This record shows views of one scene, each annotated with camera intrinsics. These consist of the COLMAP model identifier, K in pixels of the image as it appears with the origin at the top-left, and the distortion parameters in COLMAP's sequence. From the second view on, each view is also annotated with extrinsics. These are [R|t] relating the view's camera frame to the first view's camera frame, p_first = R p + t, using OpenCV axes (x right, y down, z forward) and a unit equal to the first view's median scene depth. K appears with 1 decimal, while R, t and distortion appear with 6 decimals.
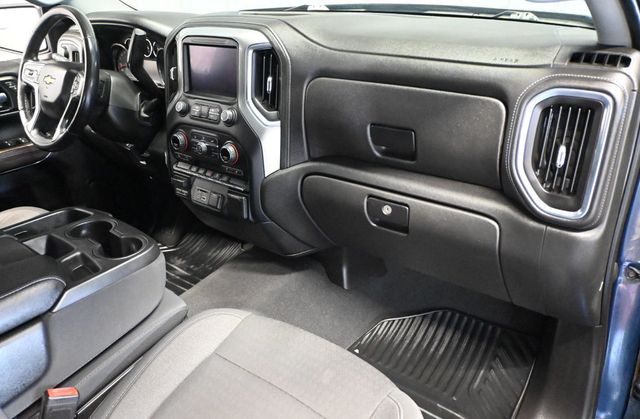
lens RADIAL K [[541.3, 0, 320.0], [0, 541.3, 209.5], [0, 0, 1]] dist [-0.006038, -0.004007]
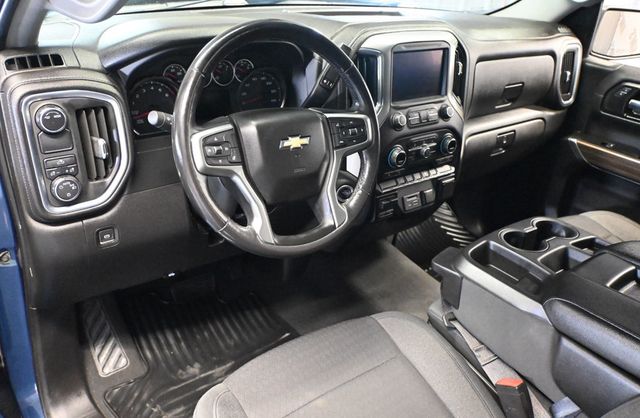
lens RADIAL K [[485.0, 0, 320.0], [0, 485.0, 209.0], [0, 0, 1]] dist [-0.001968, 0.000034]
pose [[0.192226, -0.366910, 0.910179, -1.123849], [0.339172, 0.895160, 0.289223, -0.348504], [-0.920875, 0.253112, 0.296519, 0.938093]]
